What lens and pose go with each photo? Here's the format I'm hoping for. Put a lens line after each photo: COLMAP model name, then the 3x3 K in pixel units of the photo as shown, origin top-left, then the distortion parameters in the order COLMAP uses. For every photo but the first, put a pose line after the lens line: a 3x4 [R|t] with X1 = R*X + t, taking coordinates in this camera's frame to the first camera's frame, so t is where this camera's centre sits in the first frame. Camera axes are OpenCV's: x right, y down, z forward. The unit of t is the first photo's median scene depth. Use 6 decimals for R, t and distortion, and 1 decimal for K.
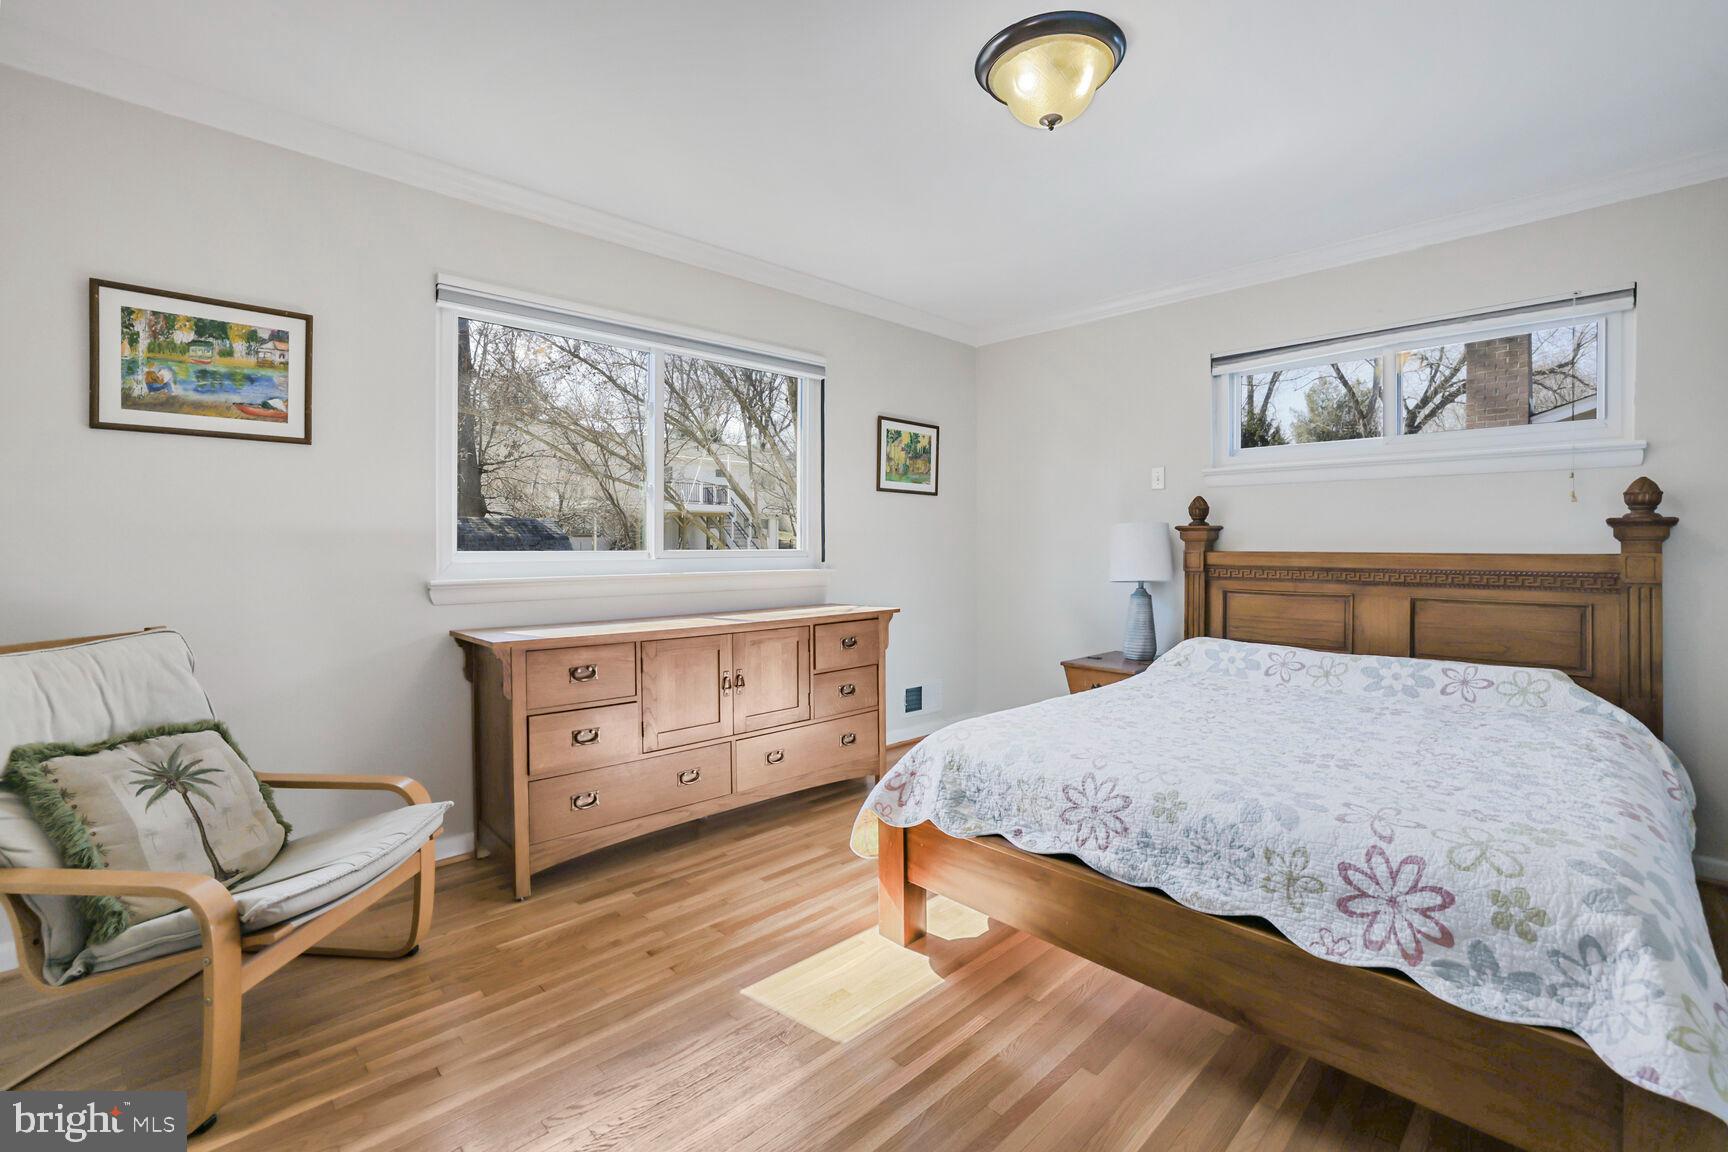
lens RADIAL K [[740.6, 0, 859.1], [0, 740.6, 571.0], [0, 0, 1]] dist [-0.043422, 0.015509]
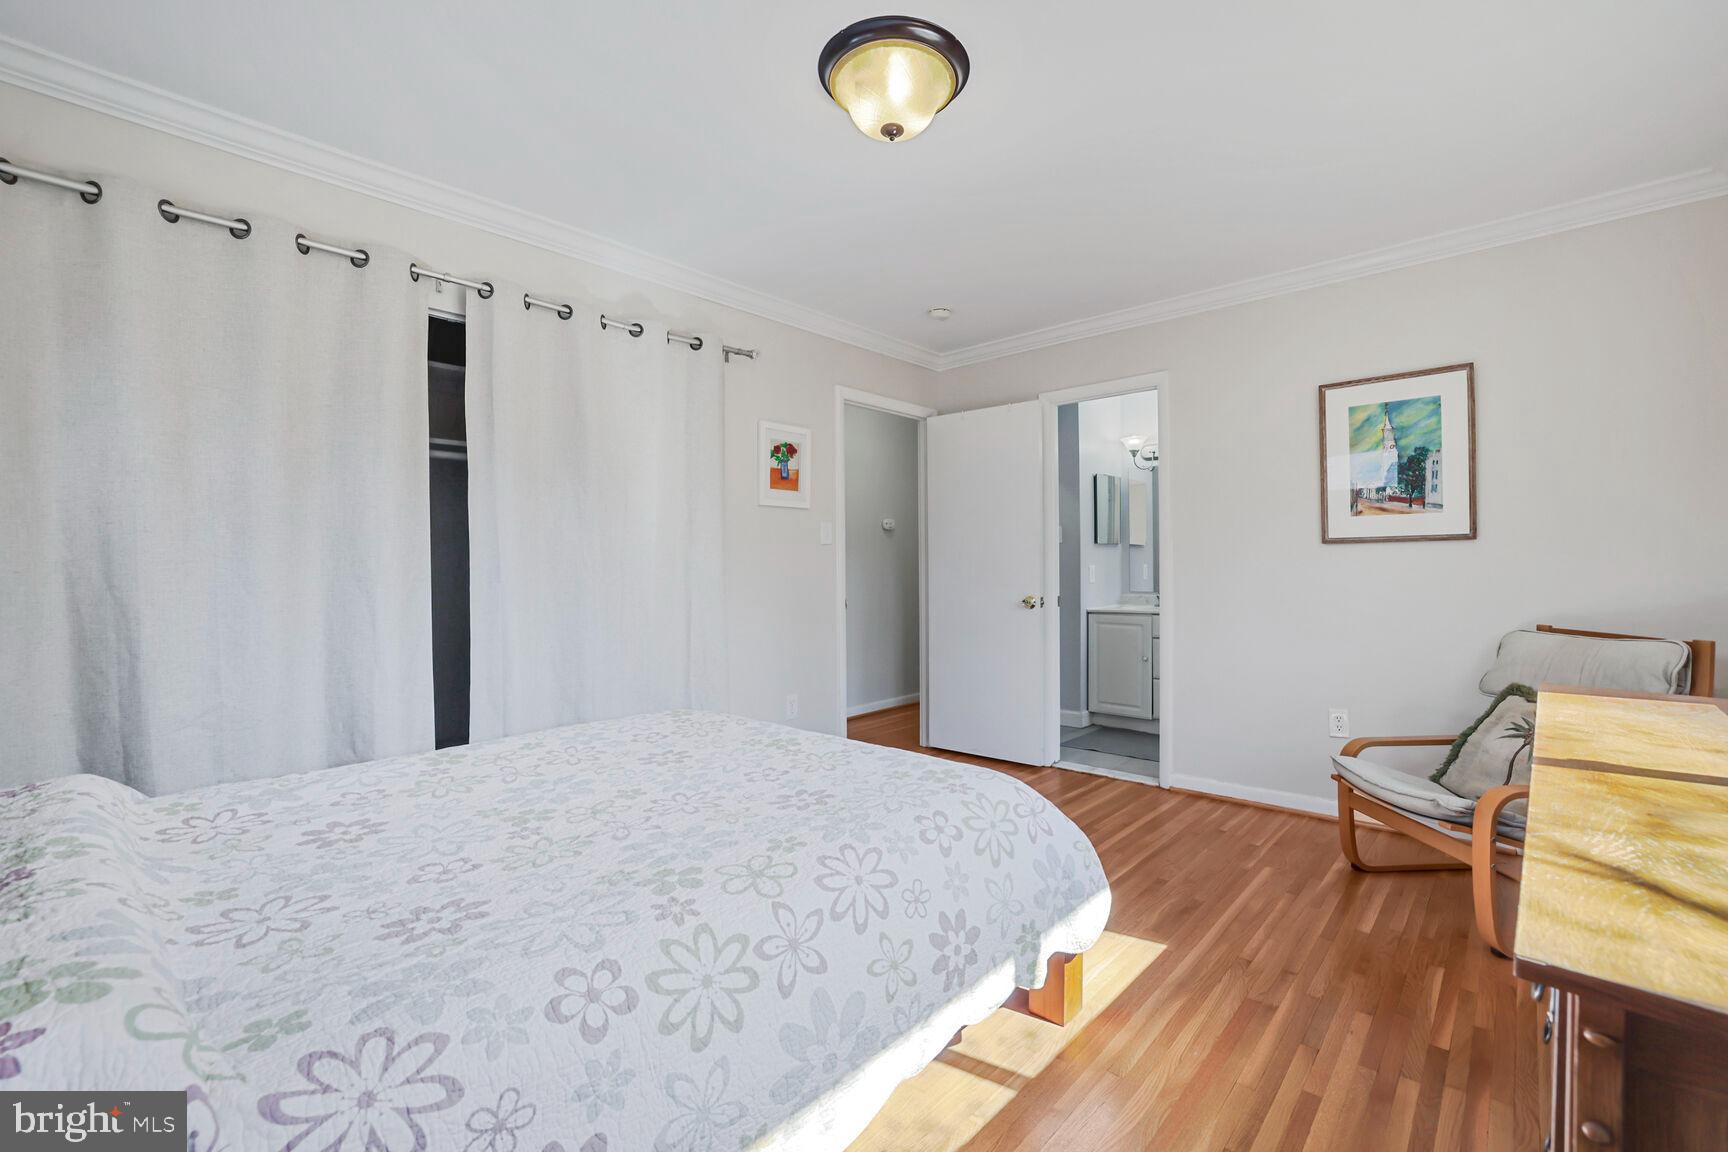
lens RADIAL K [[740.6, 0, 859.1], [0, 740.6, 571.0], [0, 0, 1]] dist [-0.043422, 0.015509]
pose [[-0.998569, 0.016290, -0.050944, 0.330854], [0.014872, 0.999495, 0.028082, -0.073808], [0.051375, 0.027284, -0.998307, 1.791823]]
